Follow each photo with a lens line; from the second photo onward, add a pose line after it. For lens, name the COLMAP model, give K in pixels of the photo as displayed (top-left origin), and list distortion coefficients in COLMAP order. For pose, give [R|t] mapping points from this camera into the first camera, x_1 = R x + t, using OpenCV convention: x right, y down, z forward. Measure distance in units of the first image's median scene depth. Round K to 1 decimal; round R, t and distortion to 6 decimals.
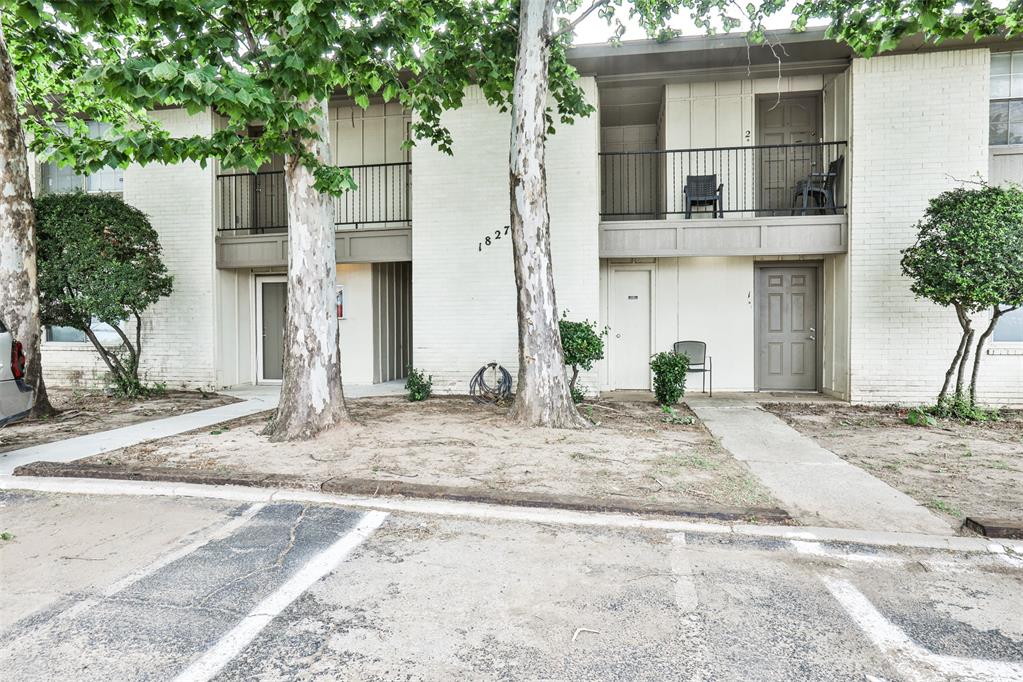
lens RADIAL K [[596.7, 0, 538.4], [0, 596.7, 336.8], [0, 0, 1]] dist [-0.046747, 0.038590]
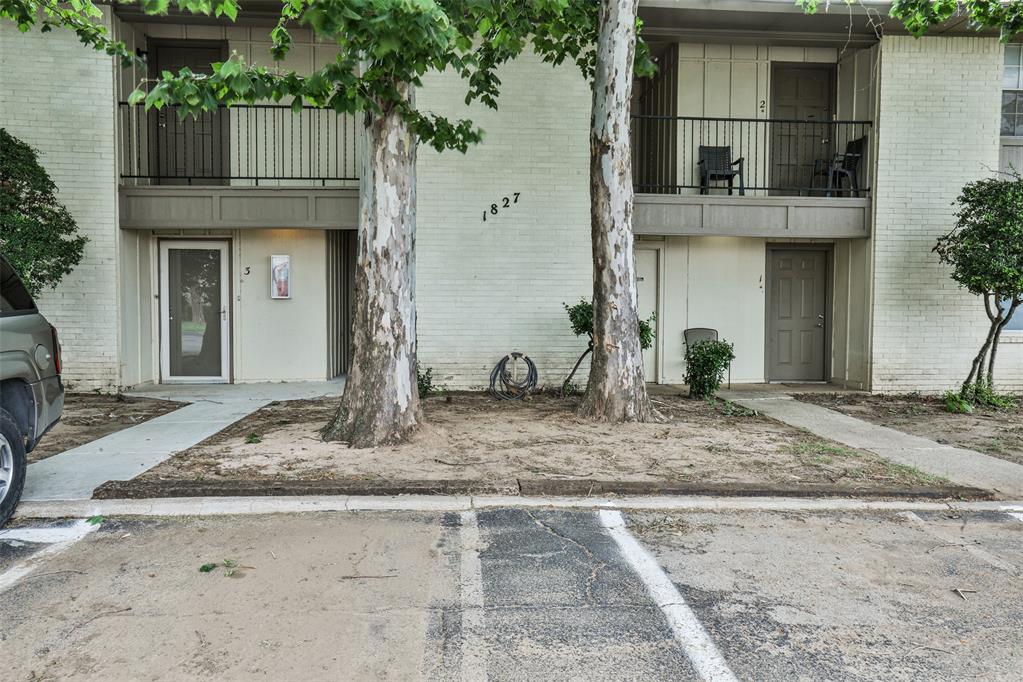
lens RADIAL K [[752.1, 0, 502.8], [0, 752.1, 335.1], [0, 0, 1]] dist [-0.013155, 0.050088]
pose [[0.968217, 0.001579, 0.250108, -0.426298], [-0.005538, 0.999870, 0.015124, 0.002409], [-0.250052, -0.016029, 0.968100, -0.053916]]
